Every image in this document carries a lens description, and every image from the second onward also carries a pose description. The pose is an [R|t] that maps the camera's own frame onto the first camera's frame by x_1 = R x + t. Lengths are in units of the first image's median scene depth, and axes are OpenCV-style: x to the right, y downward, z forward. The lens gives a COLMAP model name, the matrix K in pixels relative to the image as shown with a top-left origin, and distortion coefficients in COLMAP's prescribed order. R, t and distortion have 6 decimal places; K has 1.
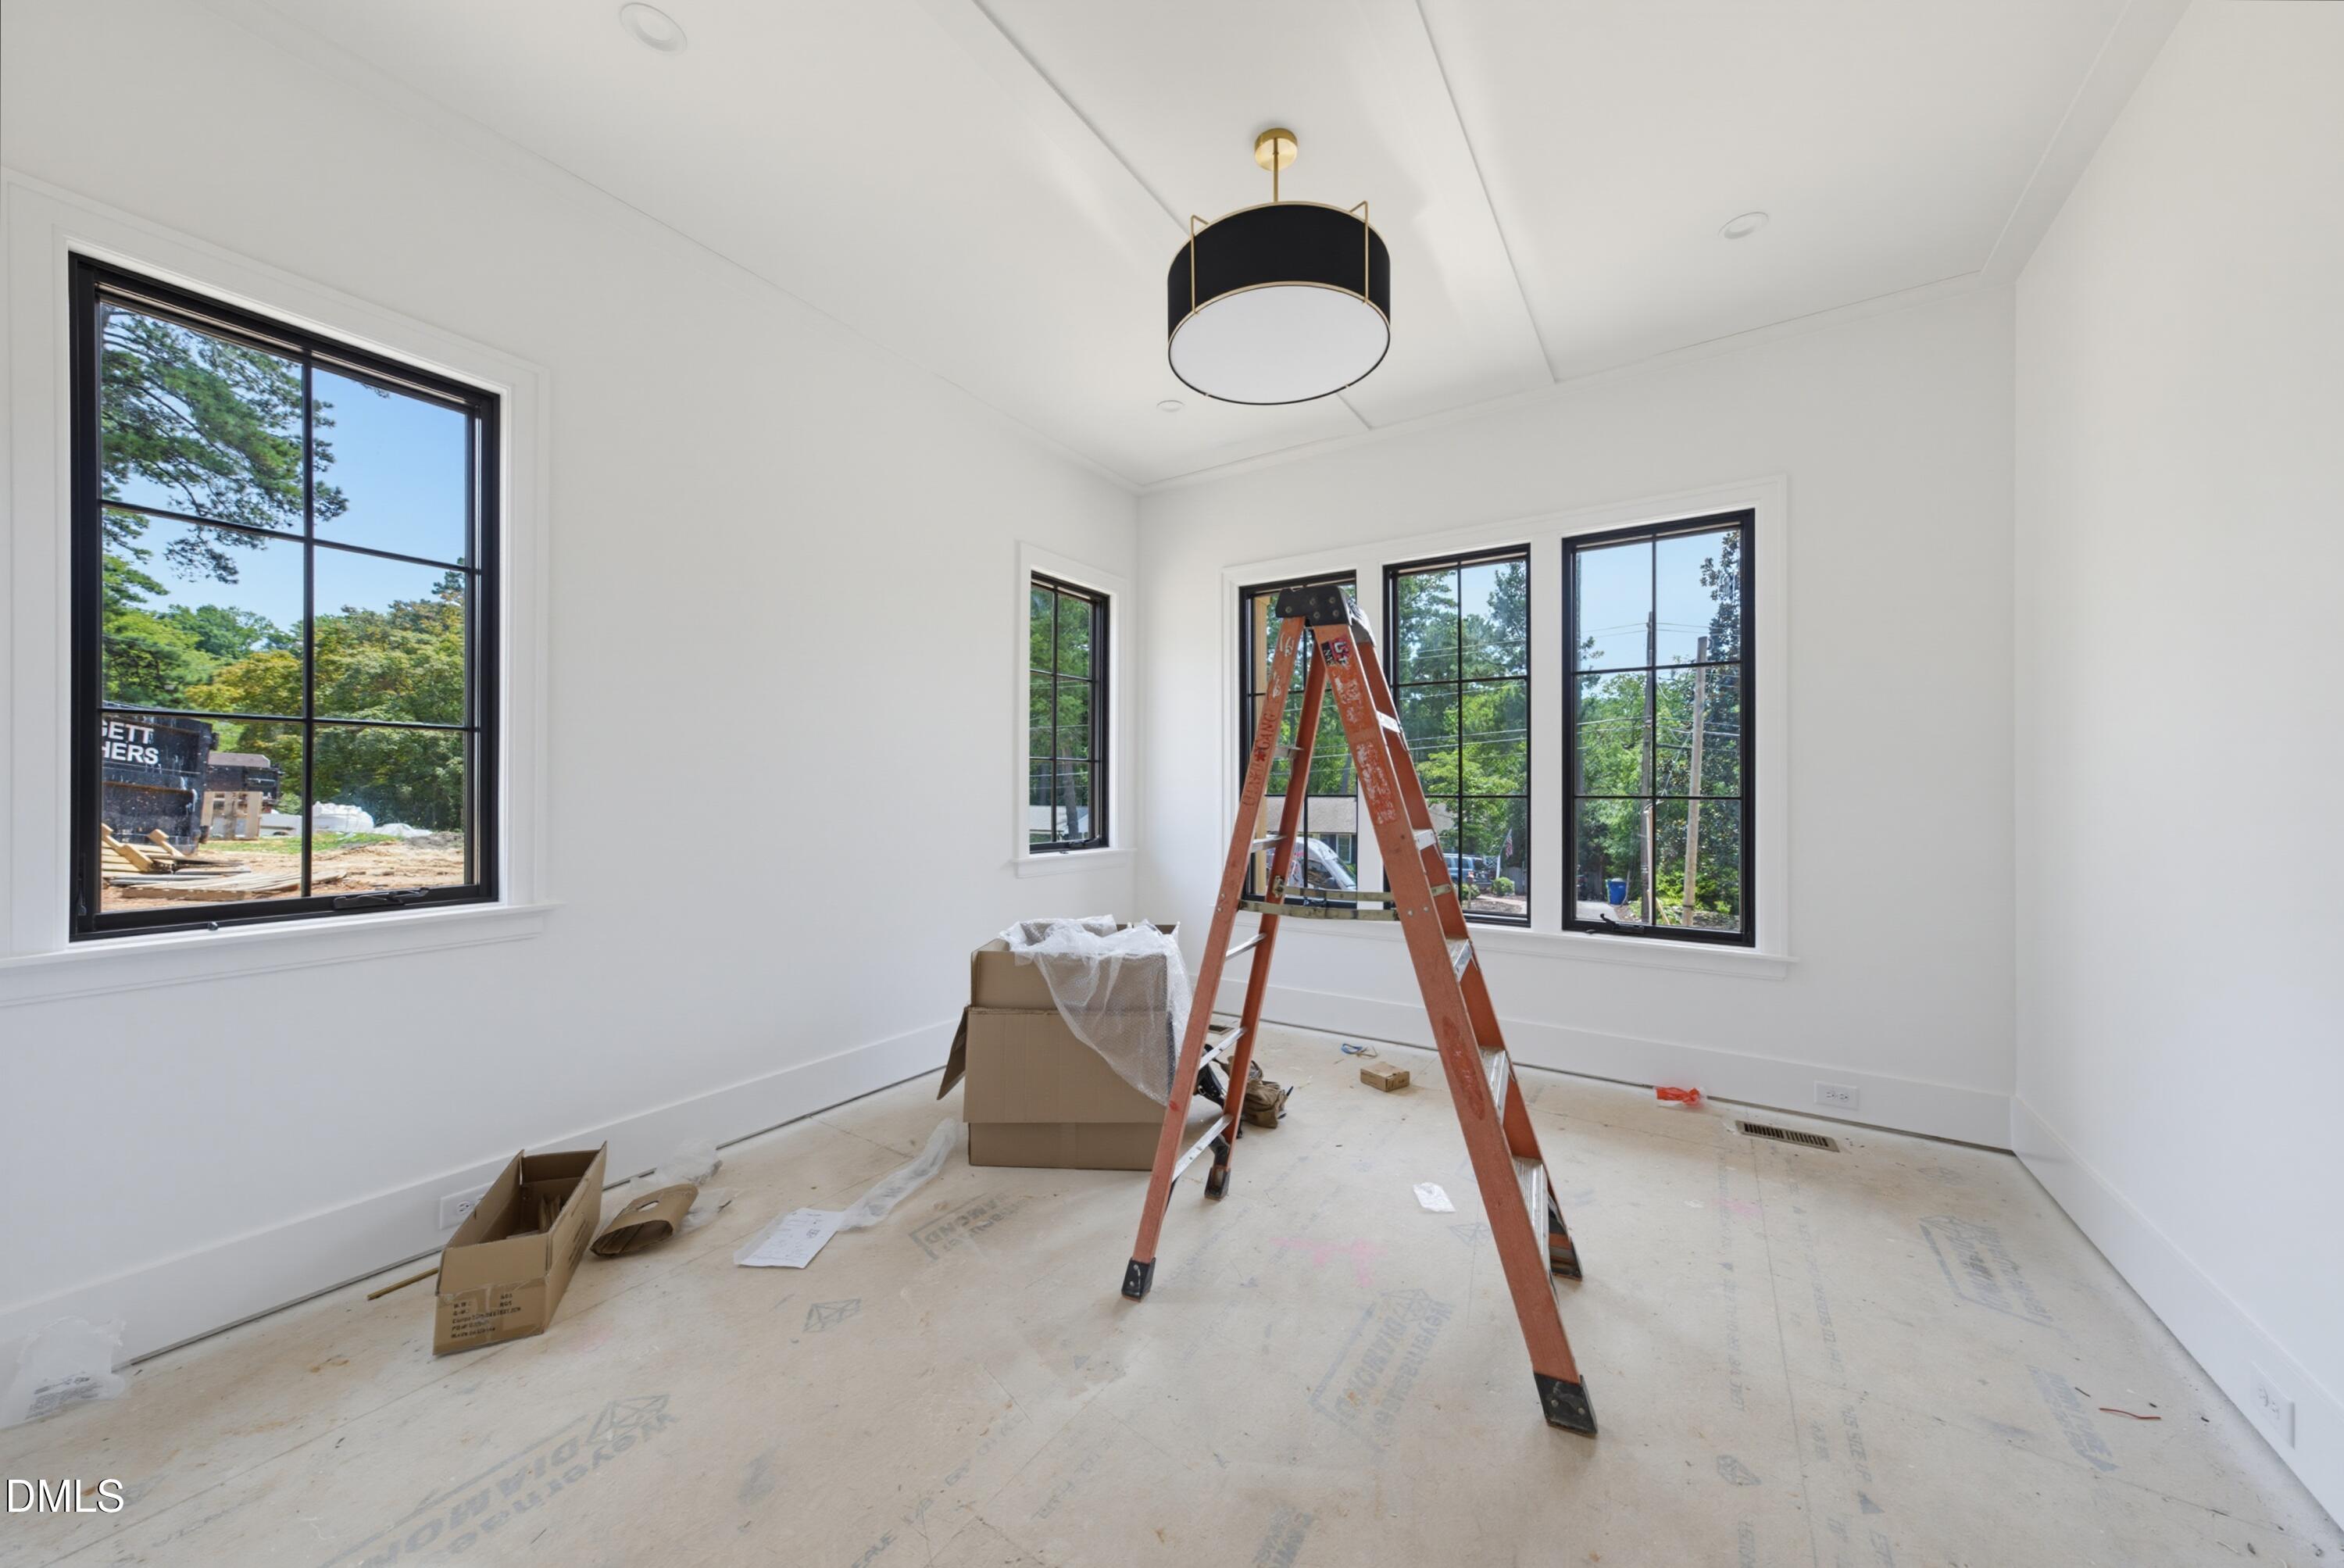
lens RADIAL K [[826.8, 0, 1159.2], [0, 826.8, 783.4], [0, 0, 1]] dist [0.015407, 0.002555]
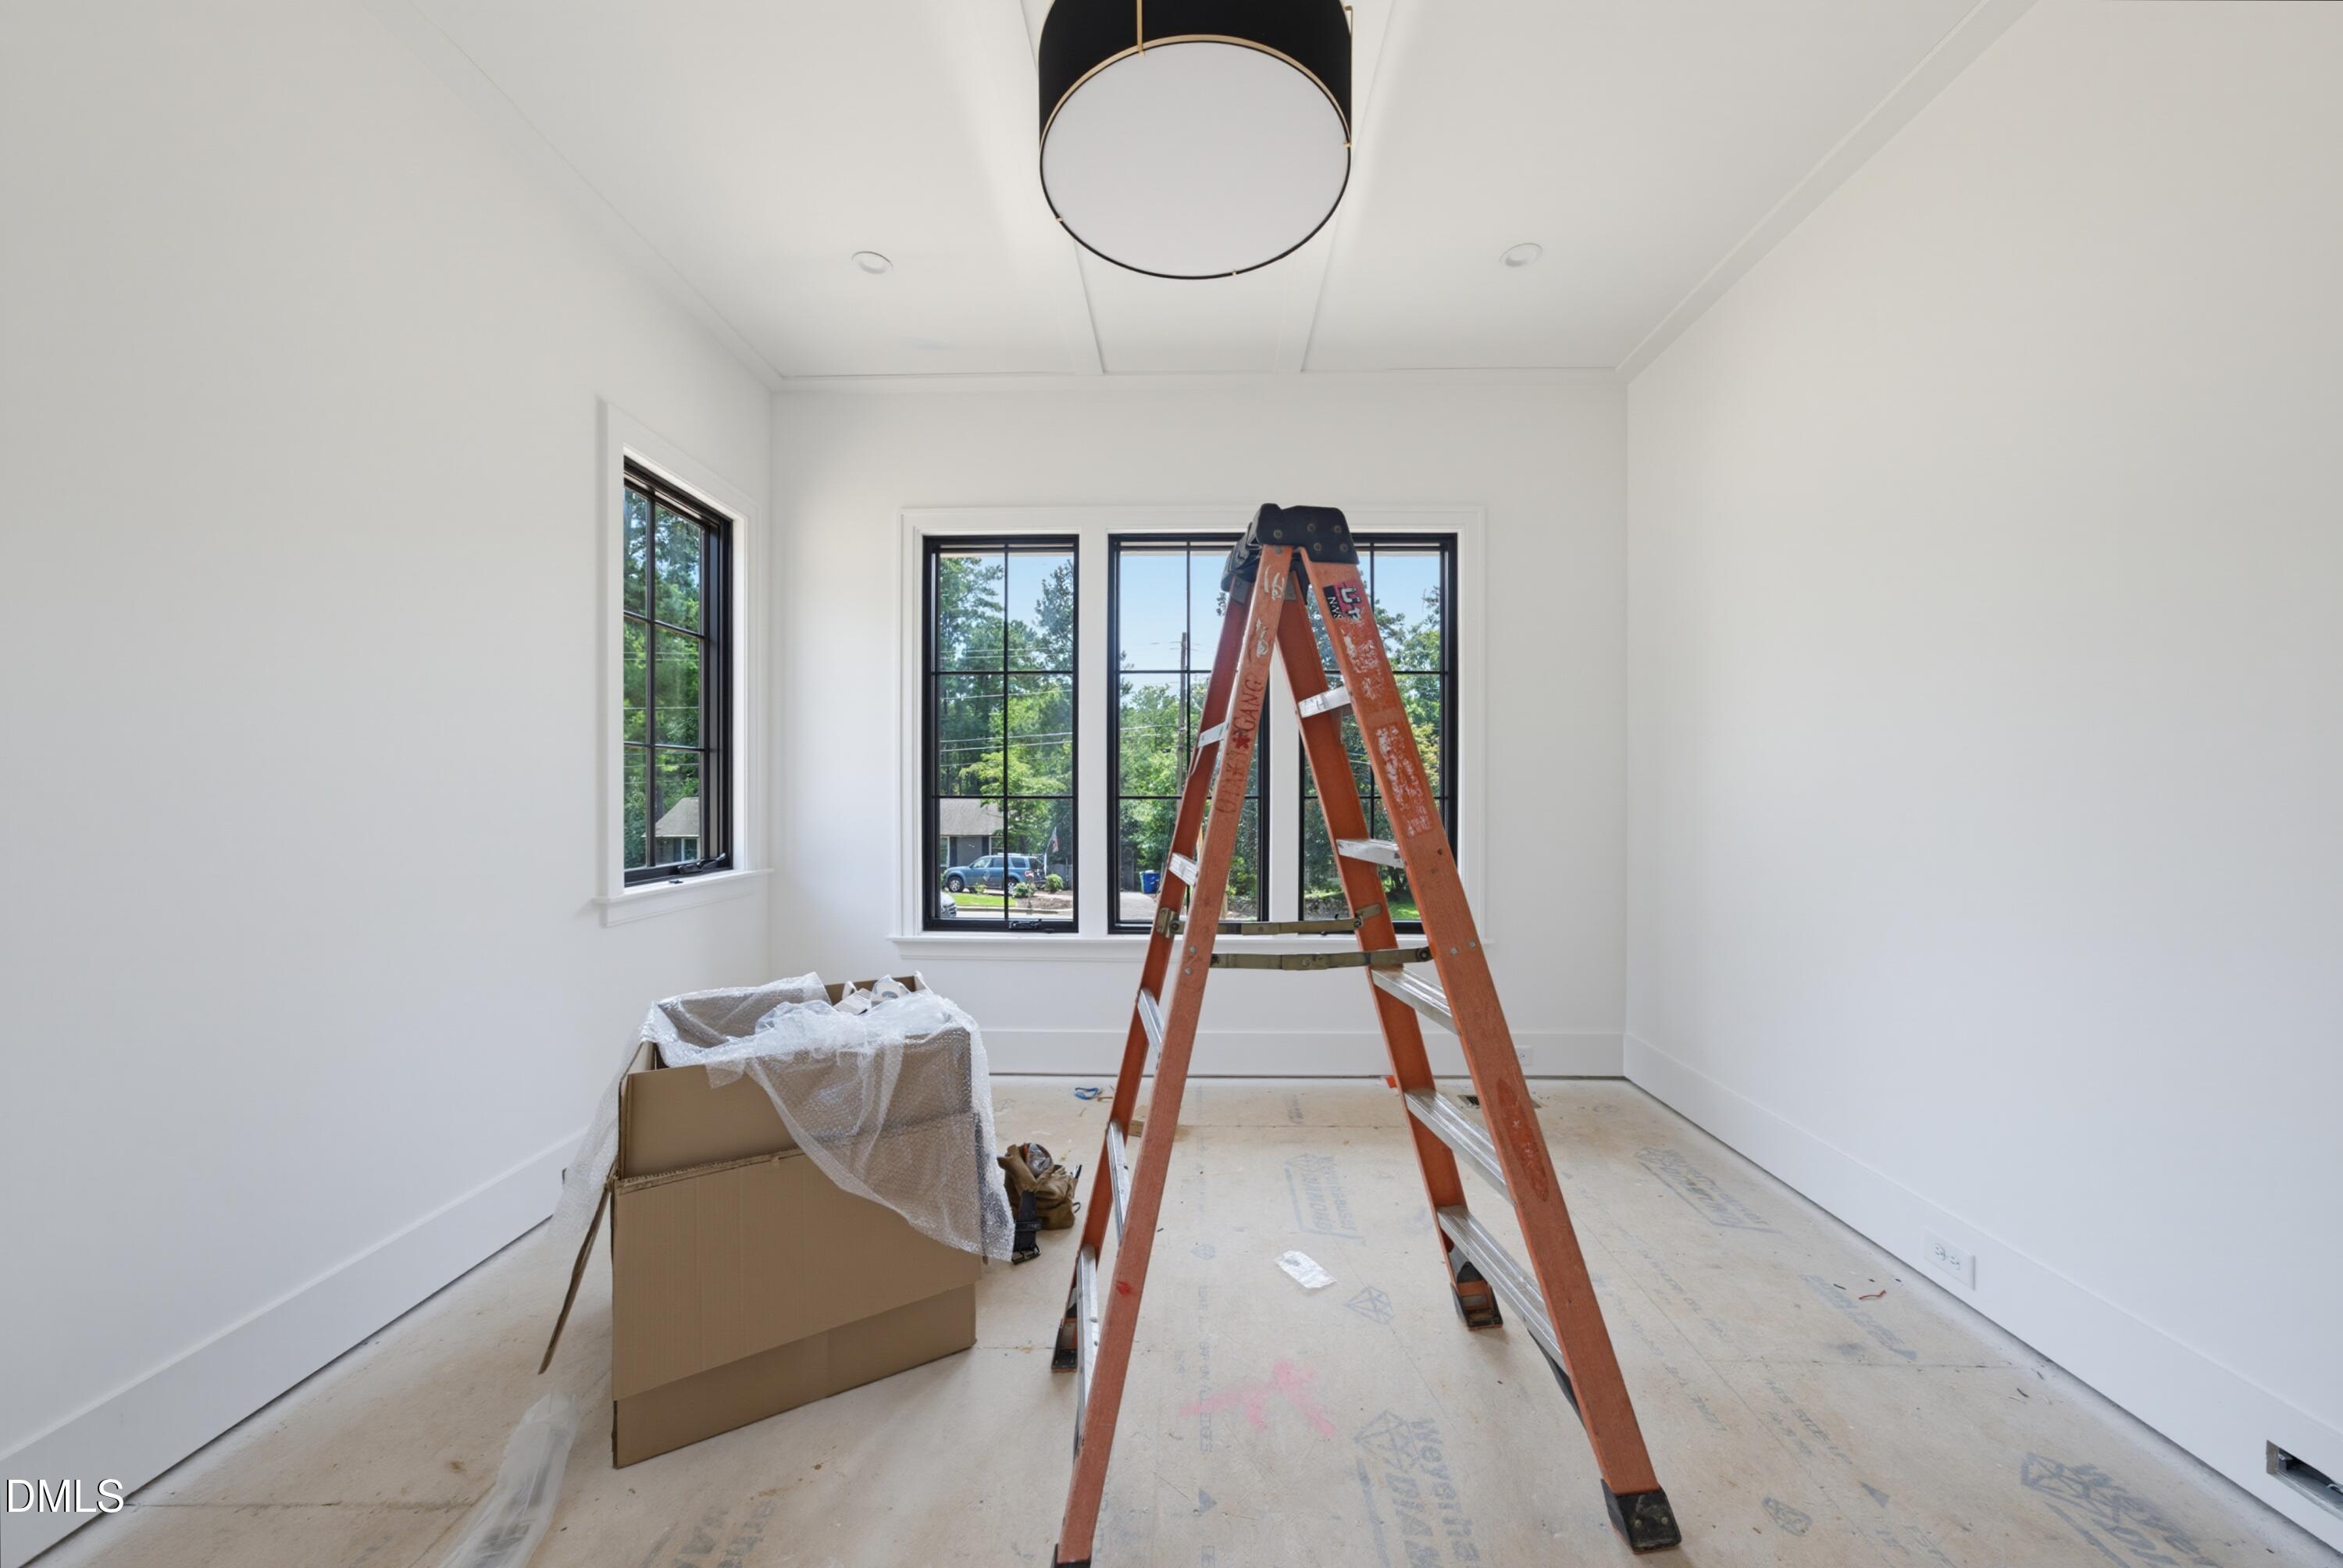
lens RADIAL K [[826.4, 0, 1170.3], [0, 826.4, 782.4], [0, 0, 1]] dist [0.015407, 0.002555]
pose [[0.838169, 0.003521, 0.545400, -0.156684], [-0.002270, 0.999993, -0.002968, 0.002758], [-0.545406, 0.001249, 0.838171, 0.228346]]
